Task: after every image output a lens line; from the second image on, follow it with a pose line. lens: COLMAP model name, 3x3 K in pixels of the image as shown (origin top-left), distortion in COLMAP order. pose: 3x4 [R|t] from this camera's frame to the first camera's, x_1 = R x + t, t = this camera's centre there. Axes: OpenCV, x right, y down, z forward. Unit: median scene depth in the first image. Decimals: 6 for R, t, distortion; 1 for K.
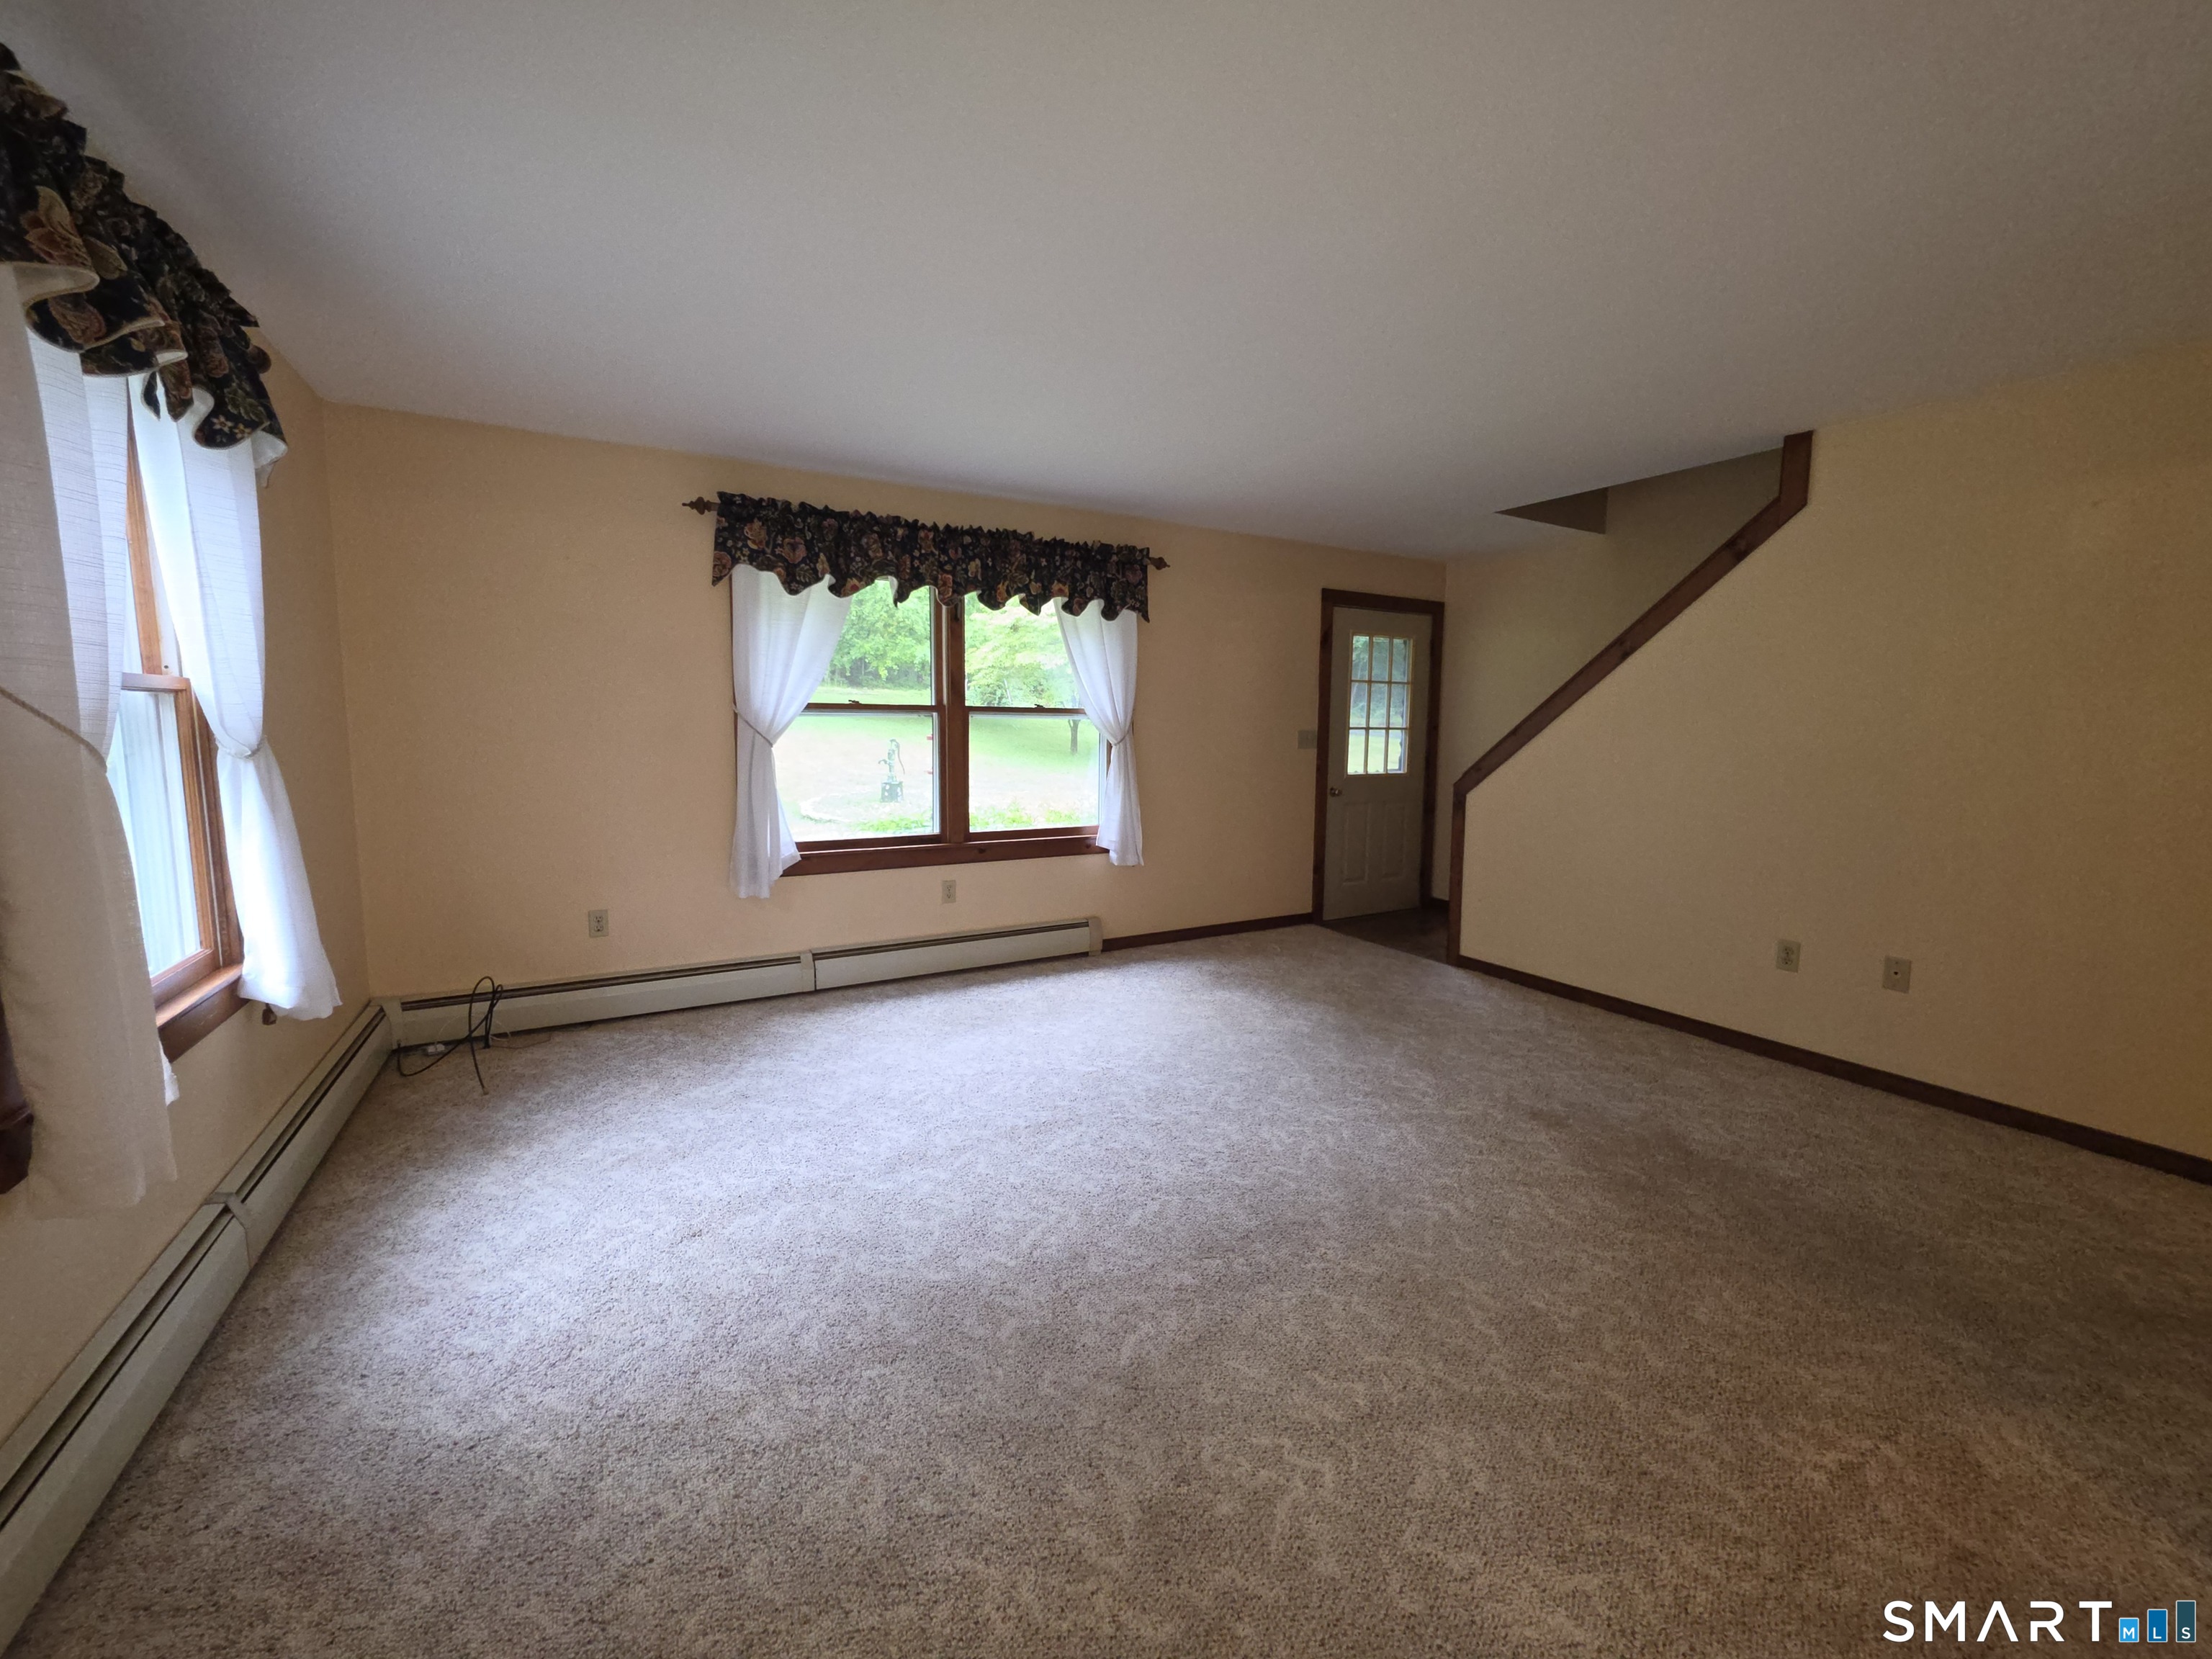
lens RADIAL K [[882.8, 0, 1107.7], [0, 882.8, 816.6], [0, 0, 1]] dist [-0.001632, 0.000165]
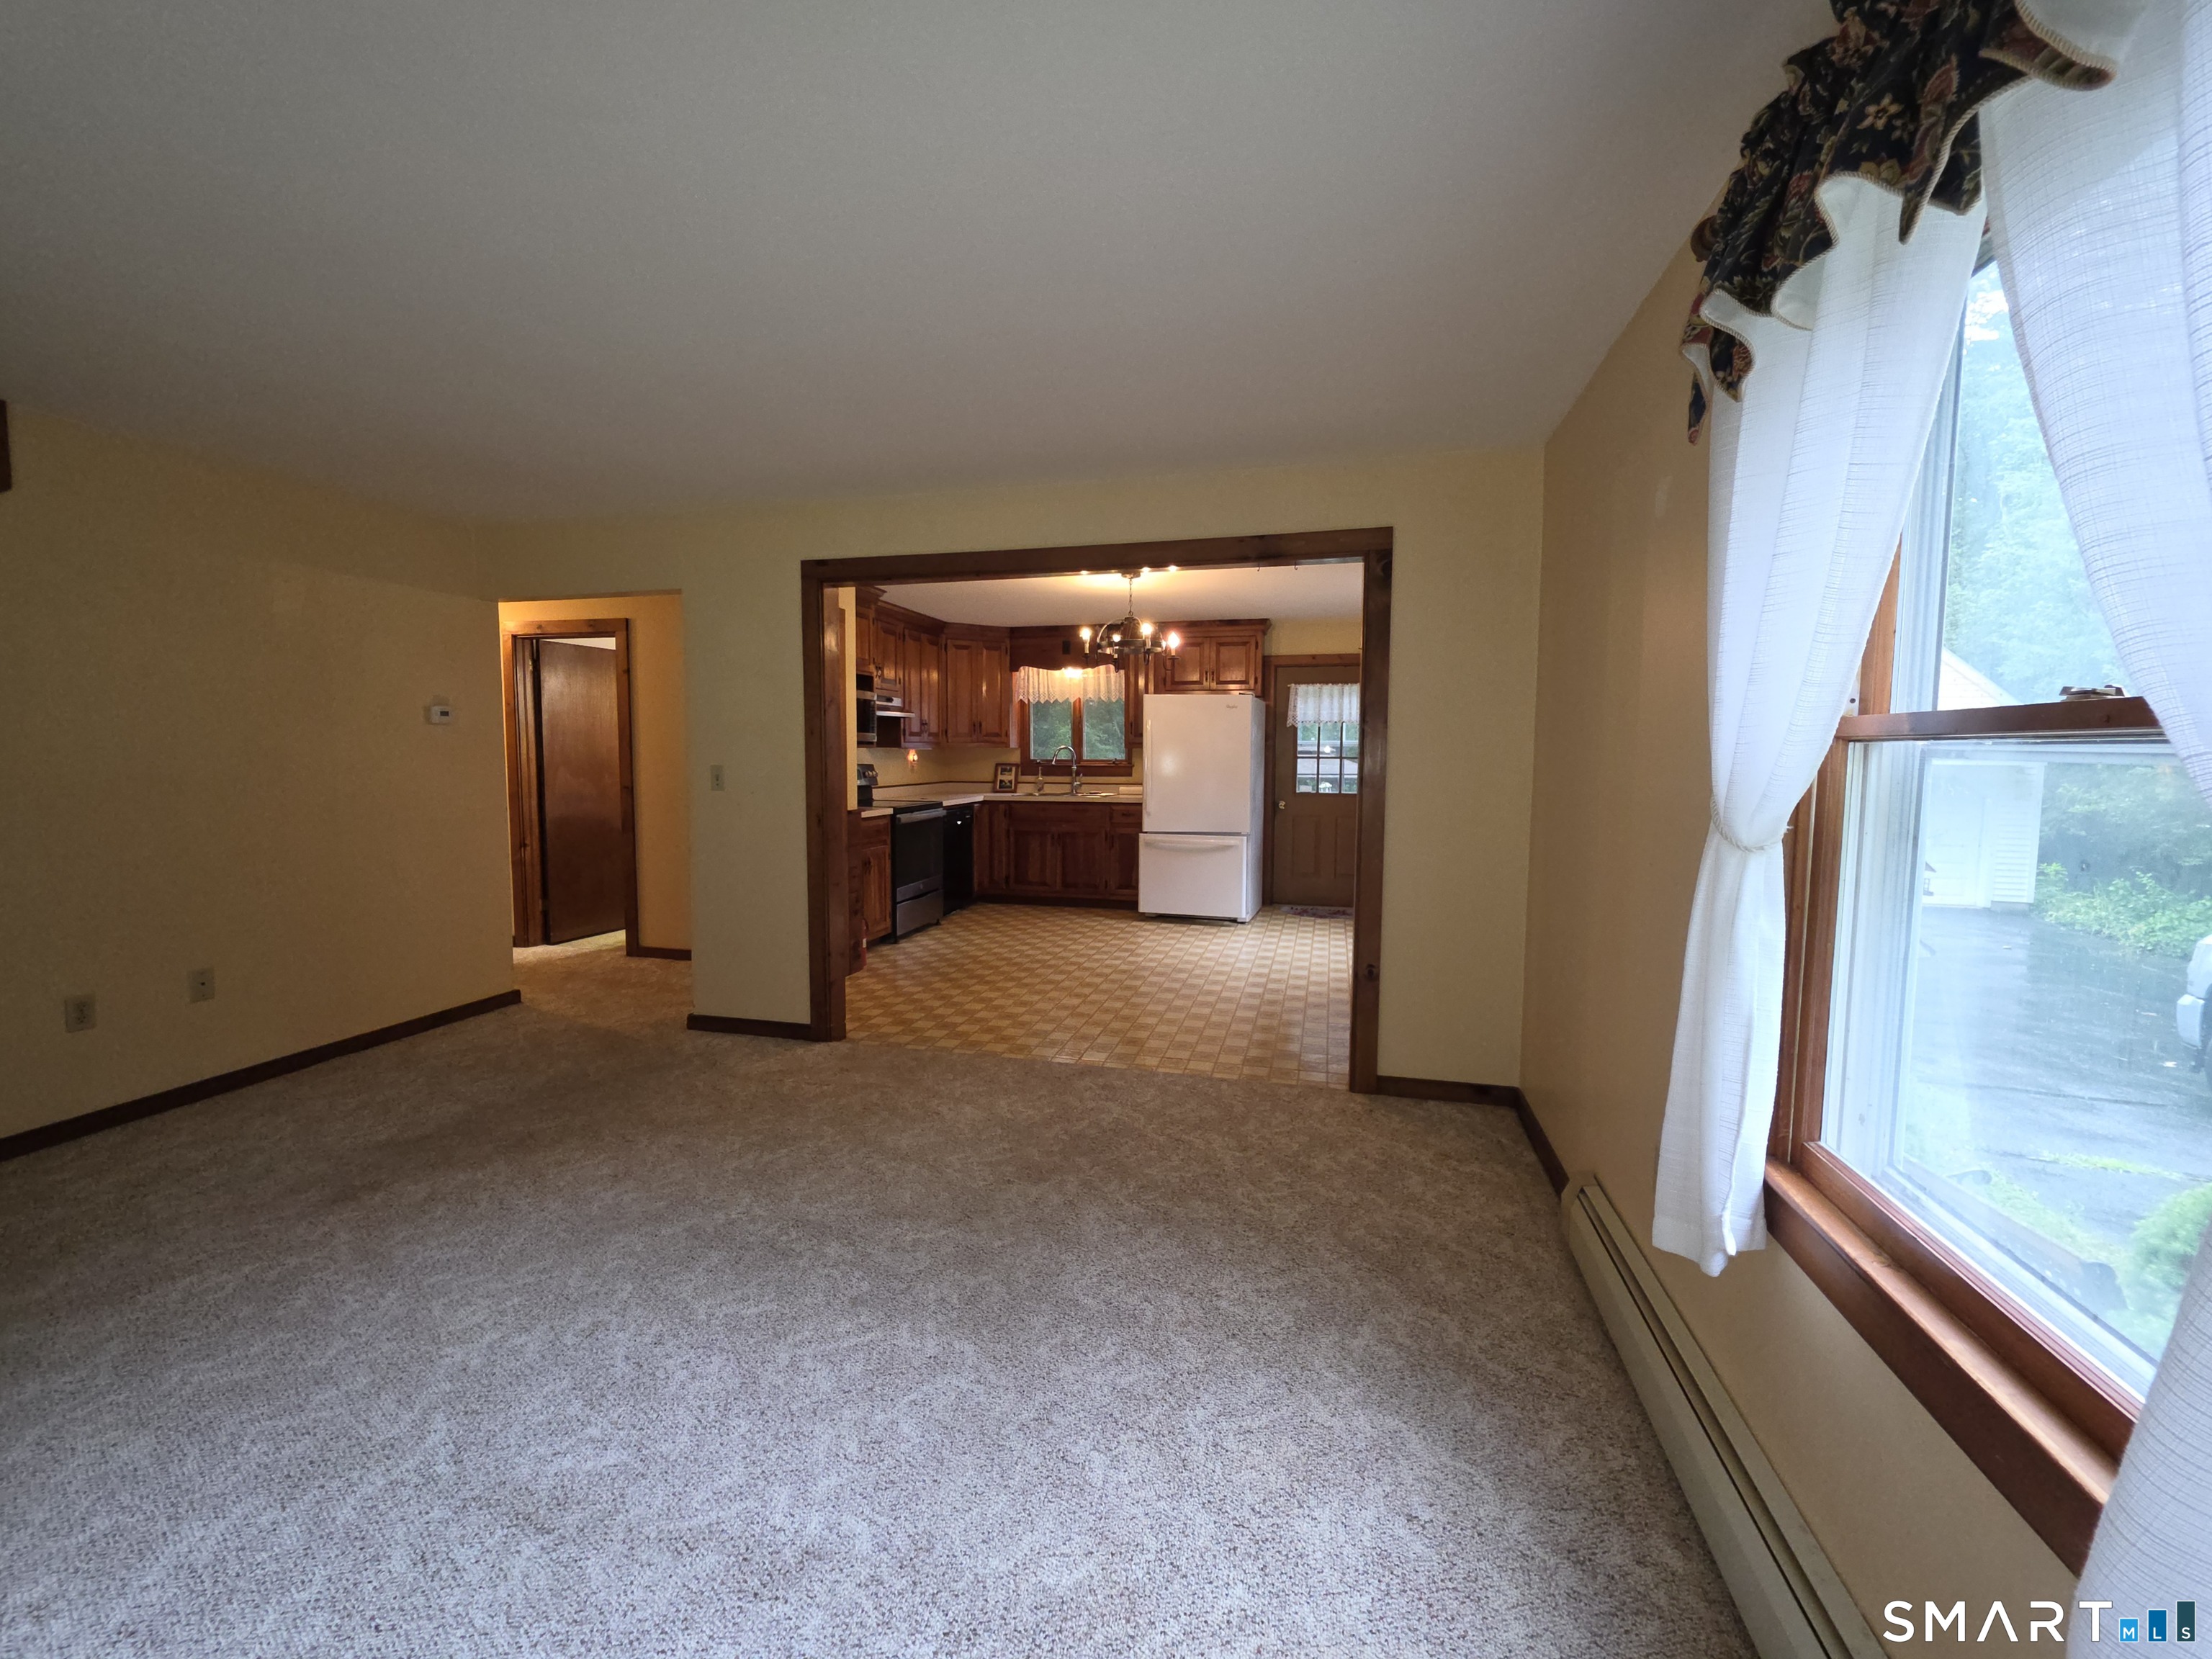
lens RADIAL K [[882.8, 0, 1107.7], [0, 882.8, 816.6], [0, 0, 1]] dist [-0.001632, 0.000165]
pose [[-0.717440, -0.065252, 0.693557, -0.709762], [0.061179, 0.985854, 0.156039, -0.139226], [-0.693929, 0.154380, -0.703299, 1.136722]]
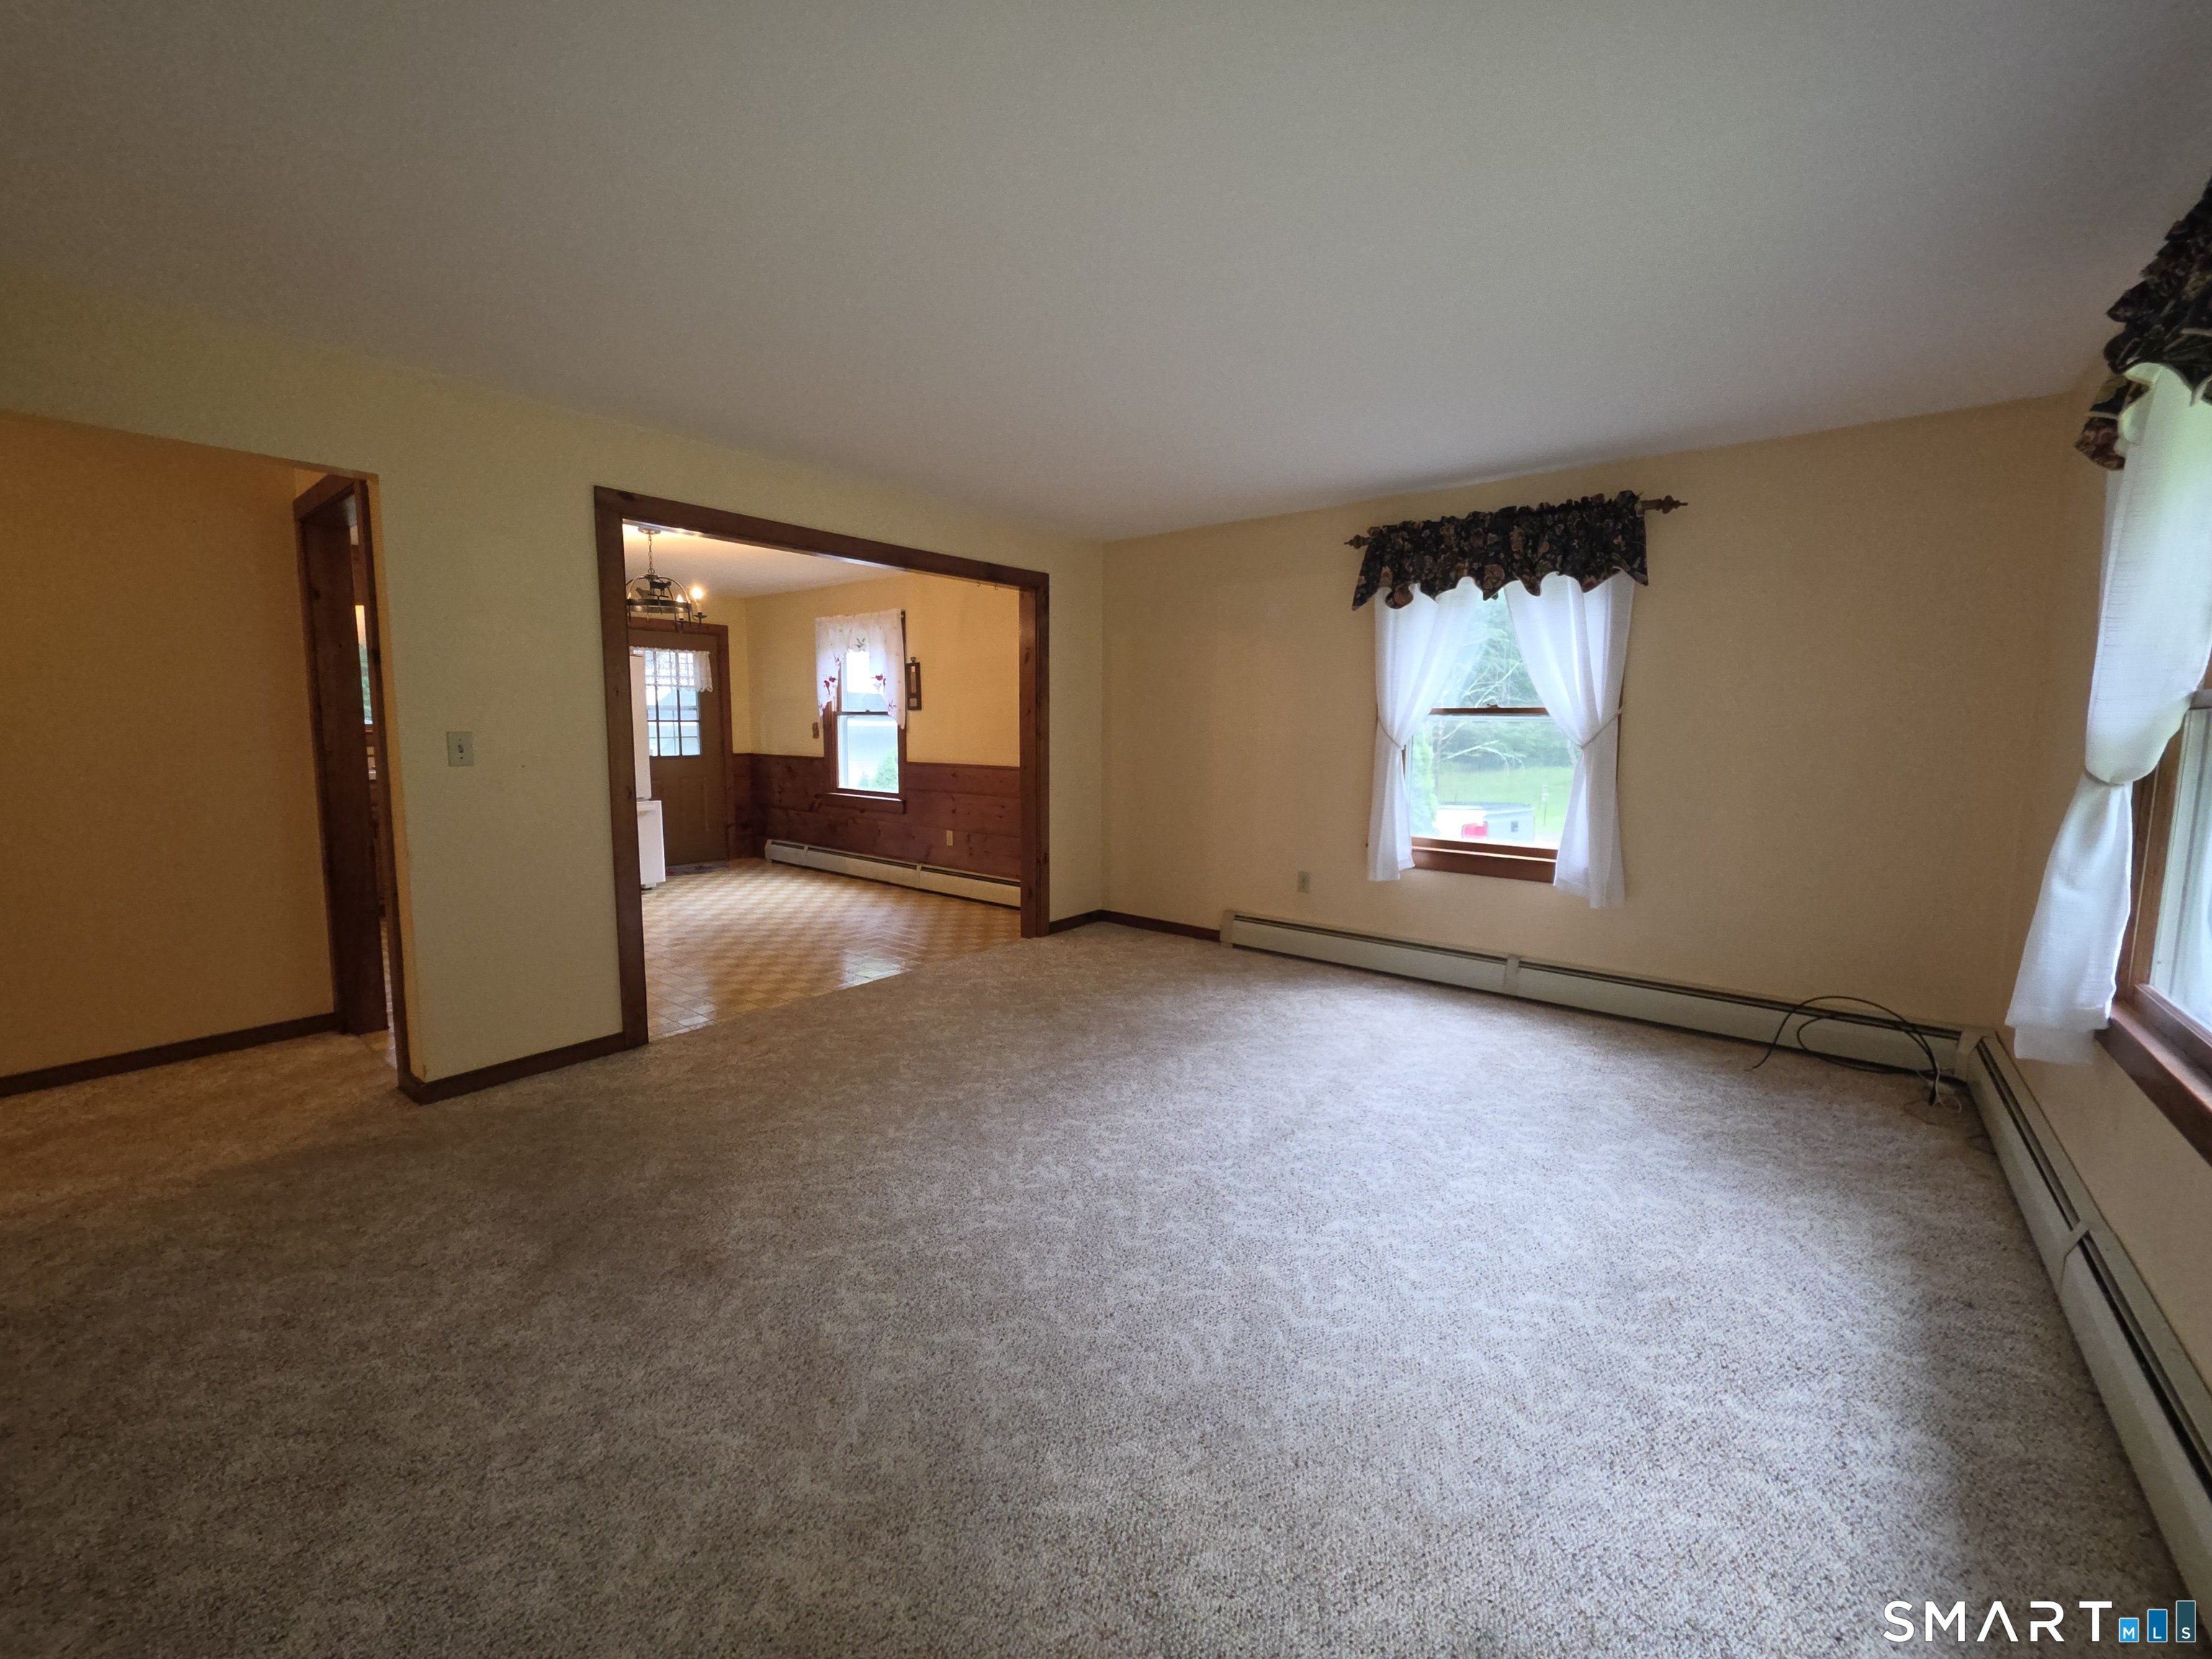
lens RADIAL K [[882.8, 0, 1107.7], [0, 882.8, 816.6], [0, 0, 1]] dist [-0.001632, 0.000165]
pose [[-0.930546, 0.023347, -0.365429, 0.484498], [-0.053836, 0.978398, 0.199599, -0.193115], [0.362195, 0.205409, -0.909187, 1.859952]]
